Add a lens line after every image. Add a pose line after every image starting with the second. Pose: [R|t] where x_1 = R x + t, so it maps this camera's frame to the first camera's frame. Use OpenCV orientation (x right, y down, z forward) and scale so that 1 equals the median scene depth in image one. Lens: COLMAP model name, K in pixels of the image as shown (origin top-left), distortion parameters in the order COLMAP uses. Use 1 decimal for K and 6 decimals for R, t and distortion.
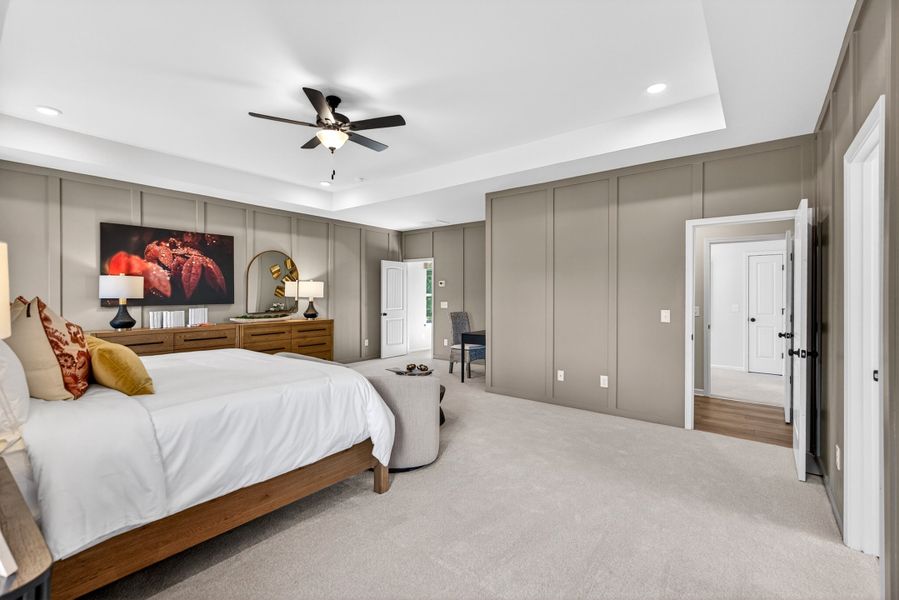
lens RADIAL K [[388.9, 0, 449.2], [0, 388.9, 289.3], [0, 0, 1]] dist [-0.000283, -0.000046]
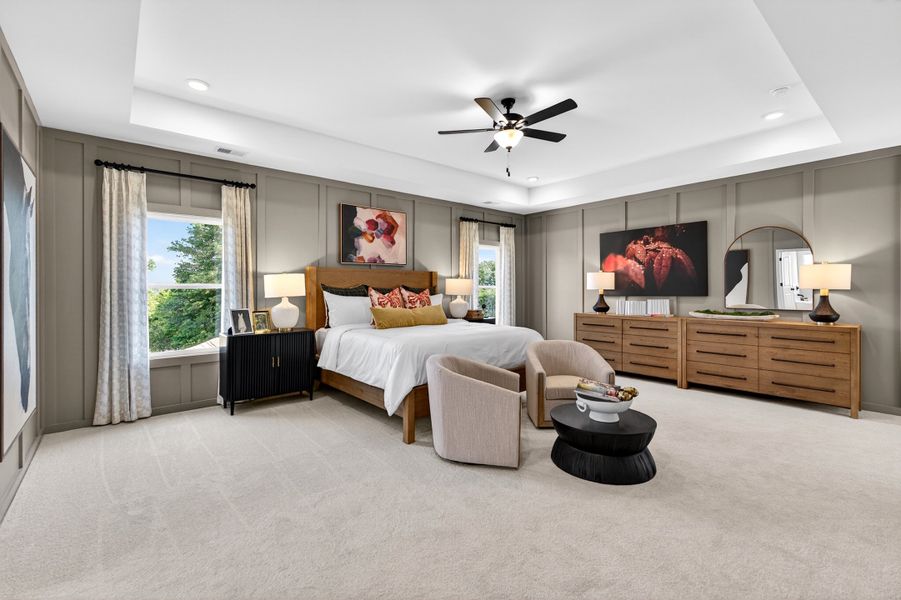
lens RADIAL K [[389.8, 0, 450.2], [0, 389.8, 289.3], [0, 0, 1]] dist [-0.000283, -0.000046]
pose [[-0.210356, 0.006144, -0.977606, 0.505483], [0.018922, 0.999819, 0.002213, 0.009266], [0.977442, -0.018033, -0.210434, 0.695430]]
